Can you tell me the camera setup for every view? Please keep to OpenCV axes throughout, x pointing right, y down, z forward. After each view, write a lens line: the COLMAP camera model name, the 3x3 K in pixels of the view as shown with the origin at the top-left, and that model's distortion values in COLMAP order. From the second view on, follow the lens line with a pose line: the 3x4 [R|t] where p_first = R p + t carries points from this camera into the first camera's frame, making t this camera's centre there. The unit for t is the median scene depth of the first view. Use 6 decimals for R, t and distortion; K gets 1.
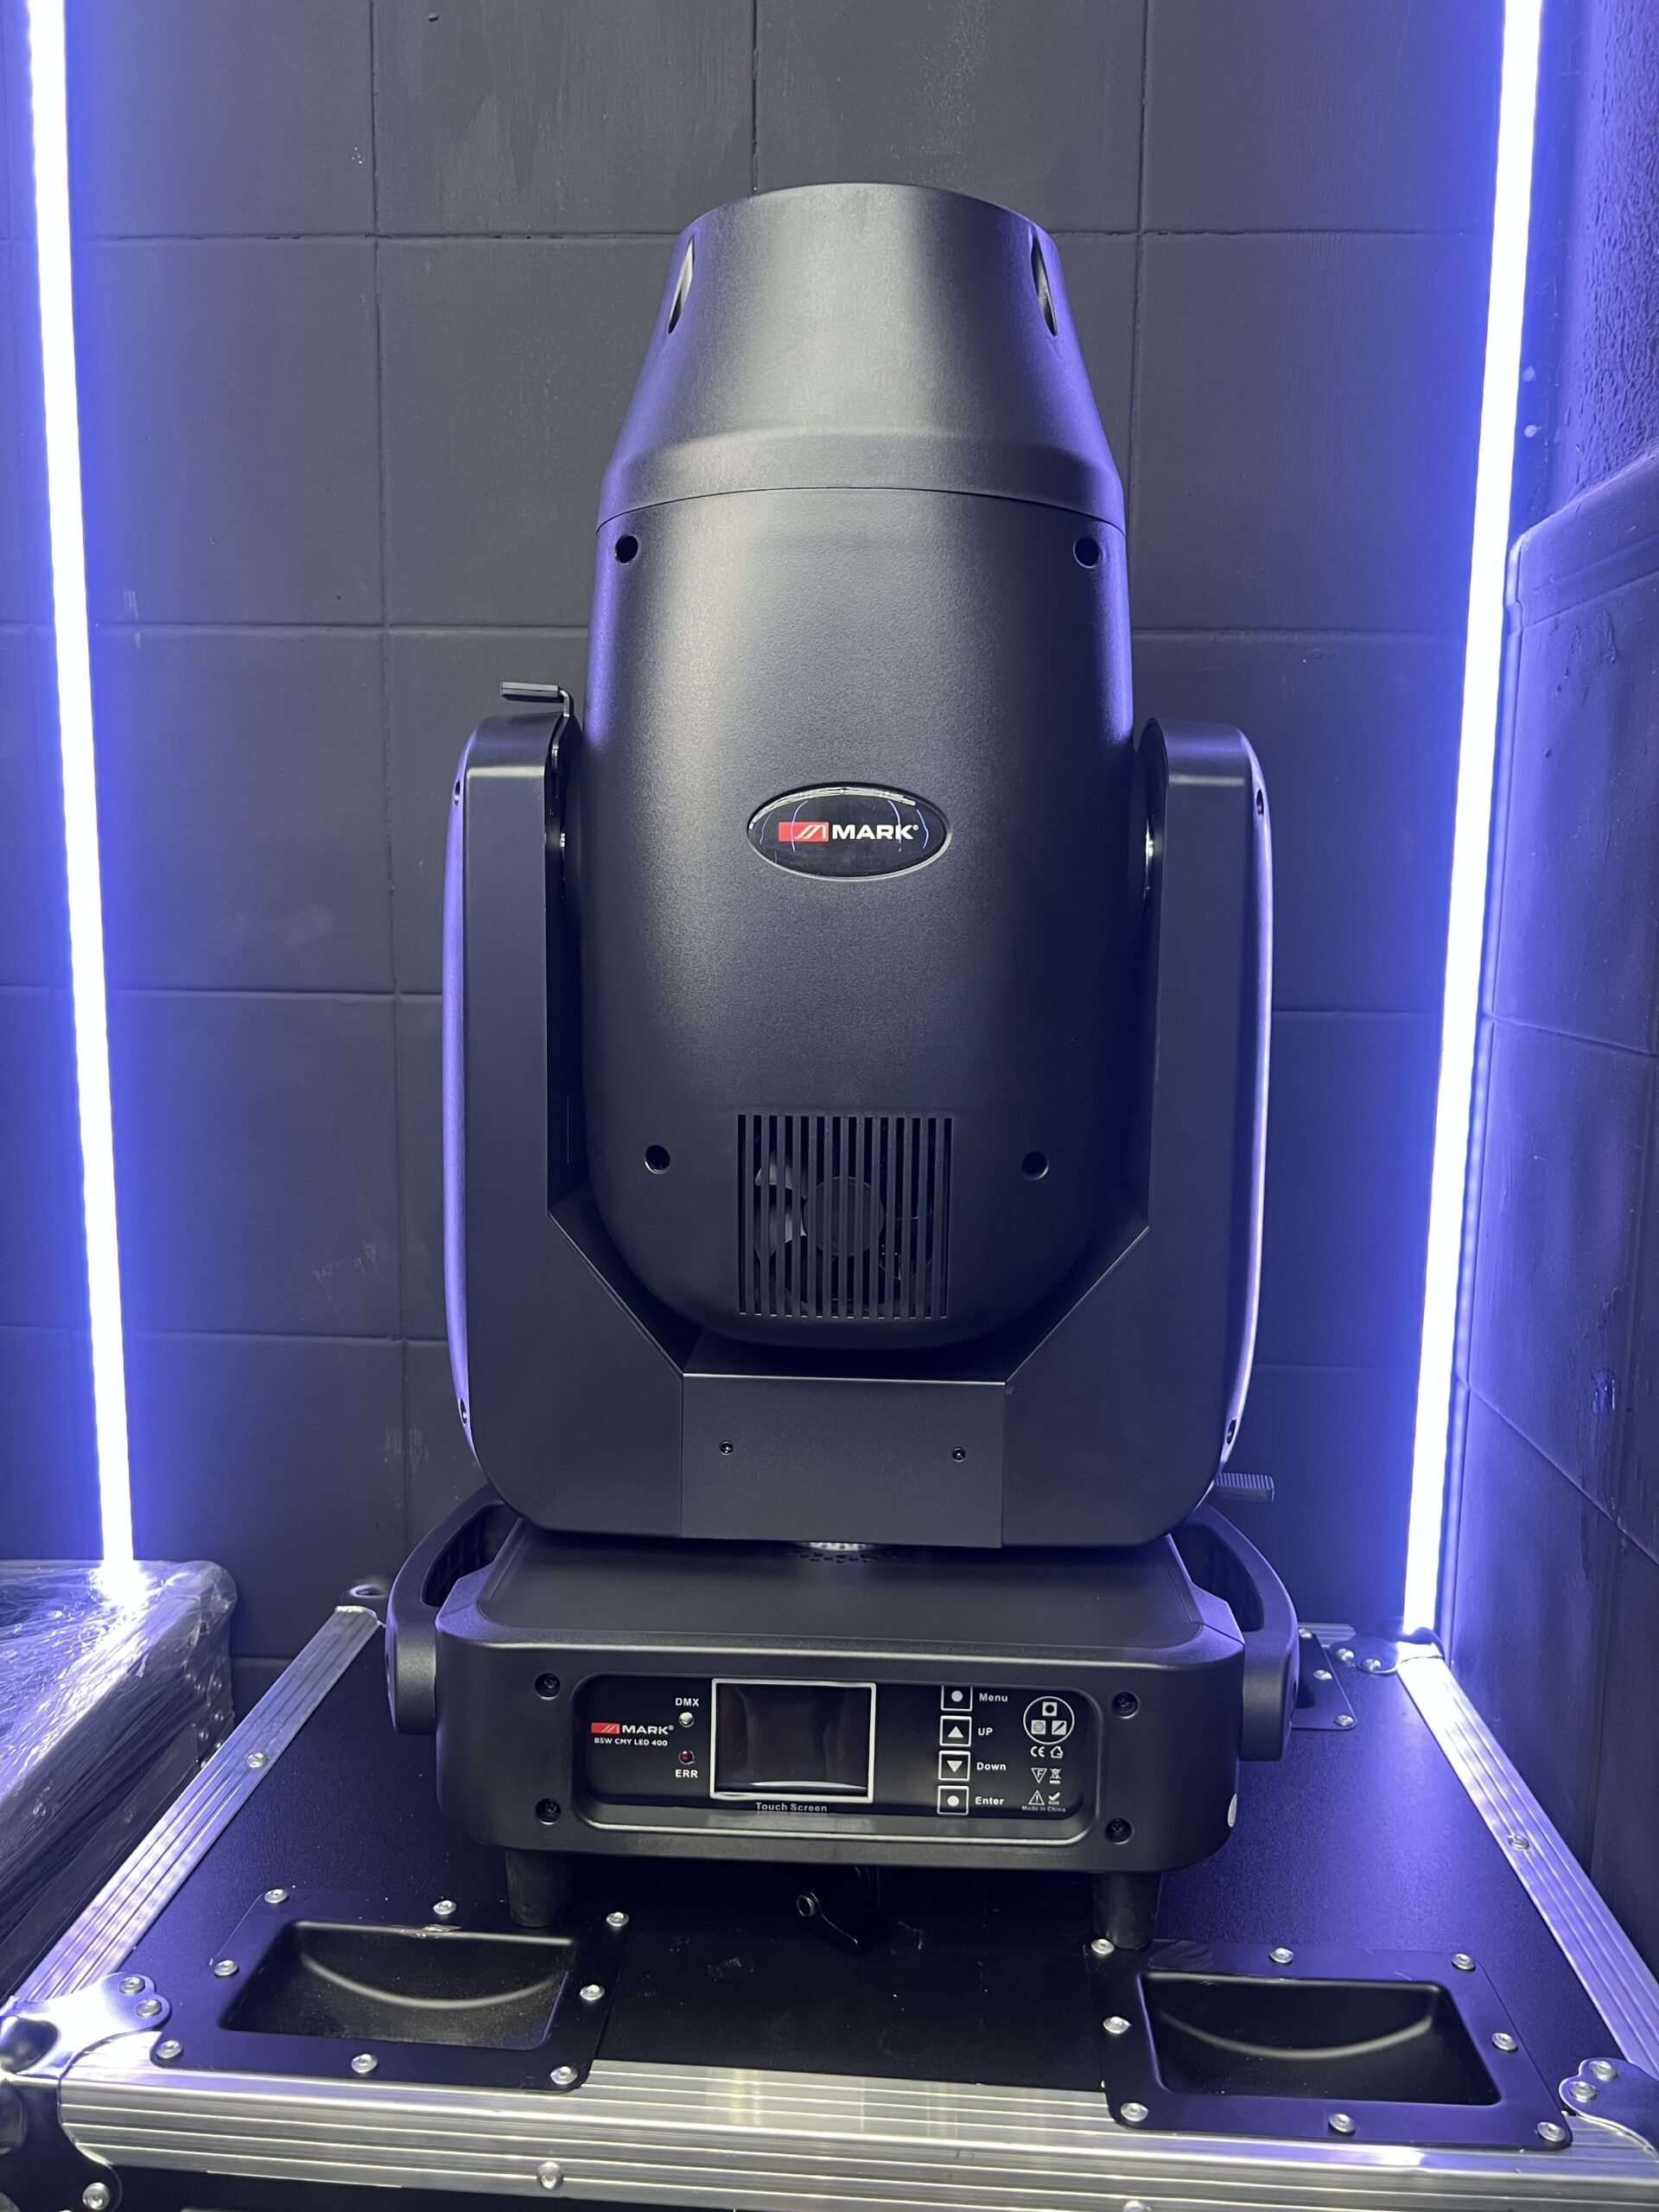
lens RADIAL K [[1679.7, 0, 838.6], [0, 1679.7, 1112.8], [0, 0, 1]] dist [0.013049, -0.030288]
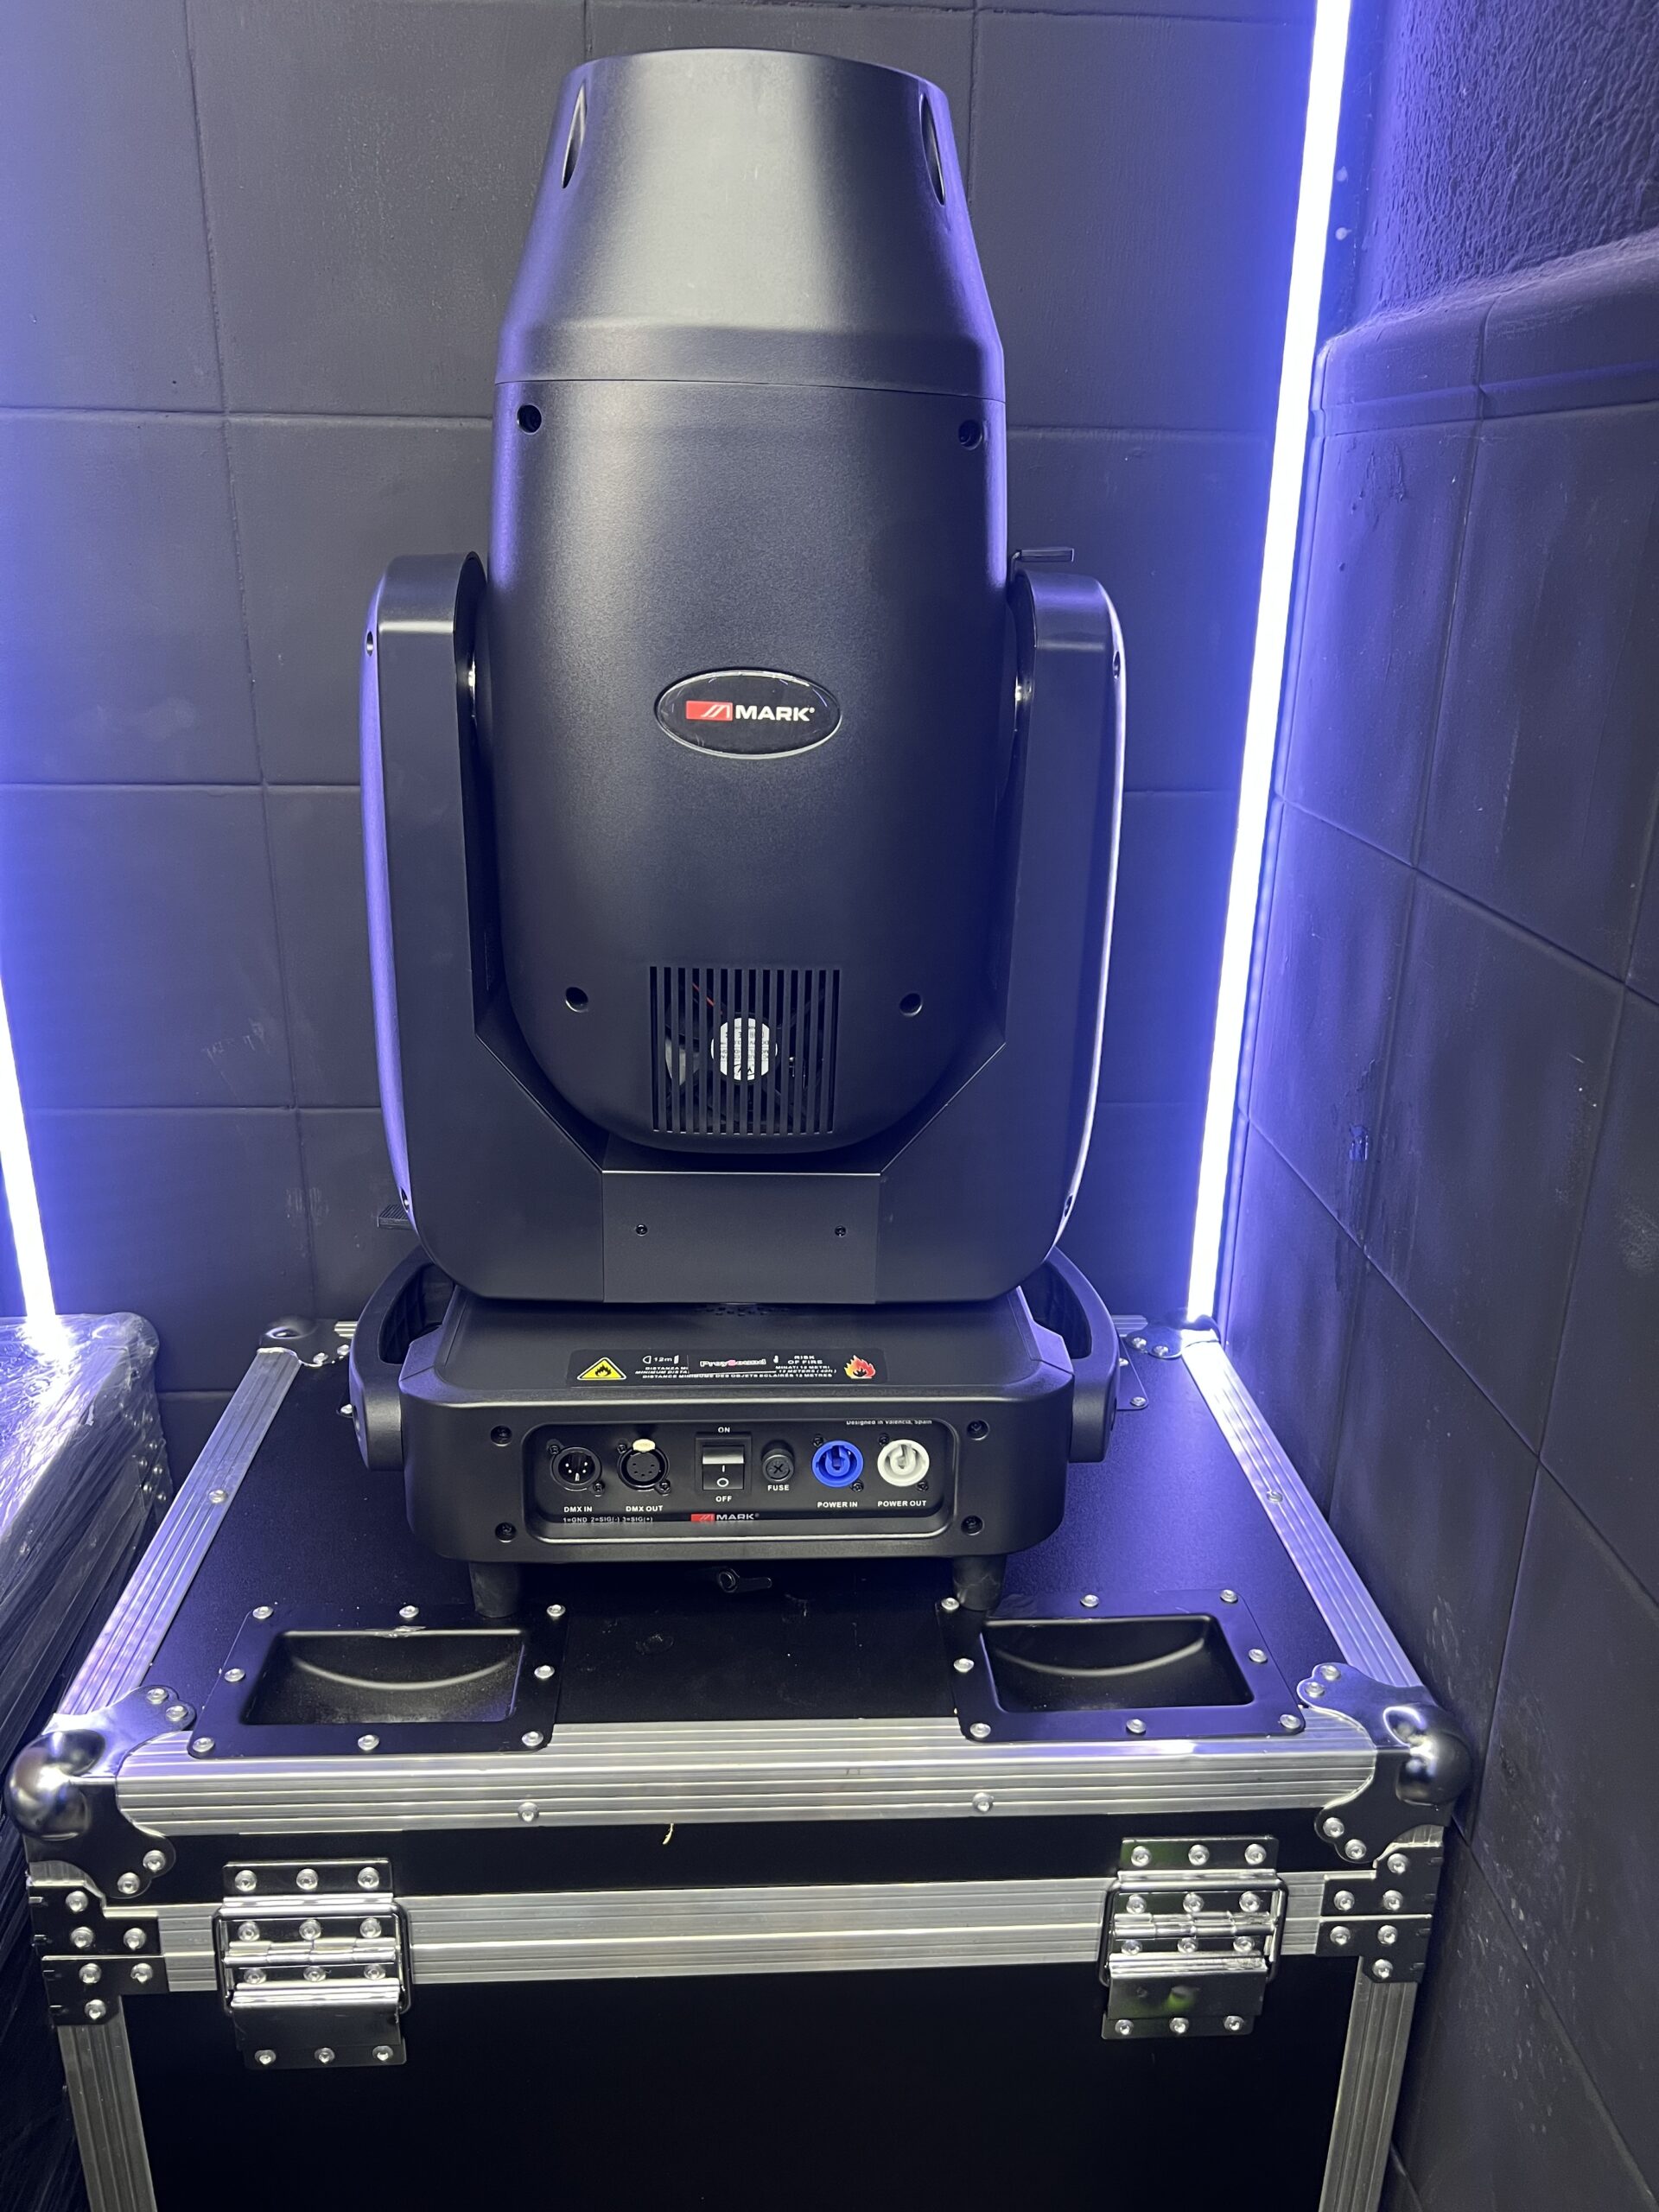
lens RADIAL K [[1679.7, 0, 830.7], [0, 1679.7, 1107.4], [0, 0, 1]] dist [0.013049, -0.030288]
pose [[0.993139, -0.037722, 0.110690, -0.048637], [0.013634, 0.977439, 0.210779, -0.113239], [-0.116143, -0.207824, 0.971247, -0.111308]]
